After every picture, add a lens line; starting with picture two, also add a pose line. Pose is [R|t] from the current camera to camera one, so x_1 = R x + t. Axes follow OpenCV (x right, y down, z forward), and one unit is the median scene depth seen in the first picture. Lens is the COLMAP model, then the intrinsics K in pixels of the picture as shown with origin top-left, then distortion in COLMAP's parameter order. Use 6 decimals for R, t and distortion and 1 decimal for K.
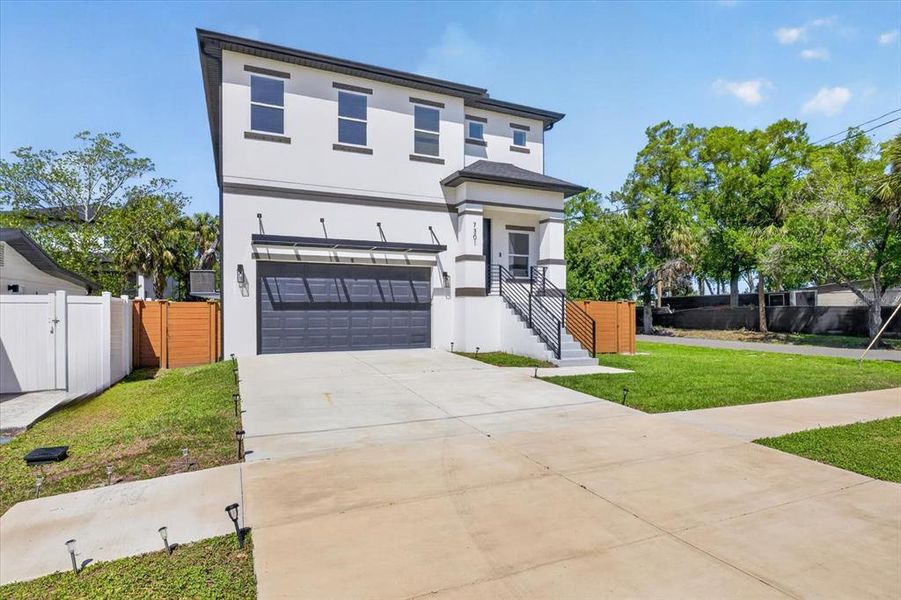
lens RADIAL K [[479.1, 0, 451.4], [0, 479.1, 302.4], [0, 0, 1]] dist [0.015675, 0.001425]
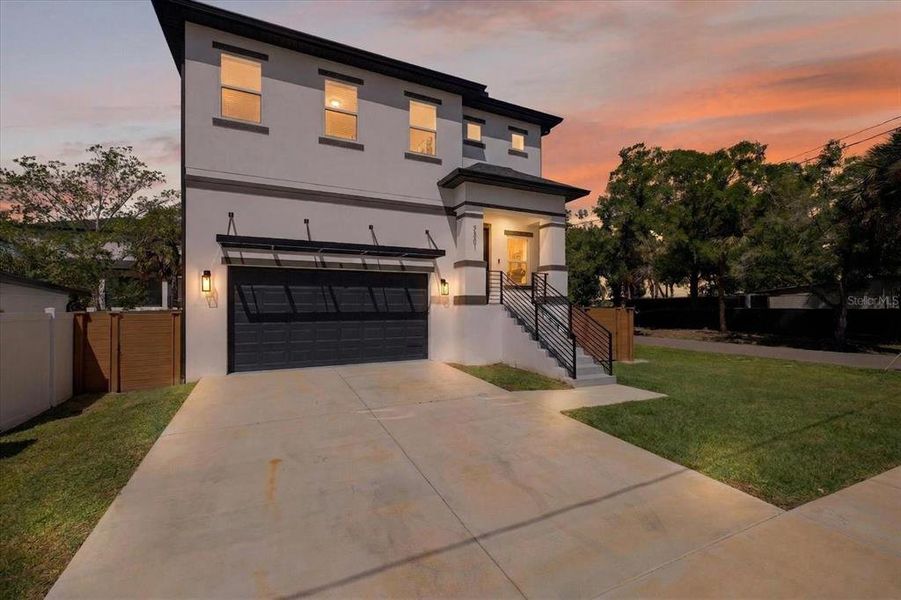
lens RADIAL K [[379.2, 0, 449.1], [0, 379.2, 302.3], [0, 0, 1]] dist [0.009507, -0.000801]
pose [[0.999899, -0.001638, 0.014117, -0.010809], [0.001617, 0.999998, 0.001479, -0.017523], [-0.014120, -0.001456, 0.999899, 0.244017]]
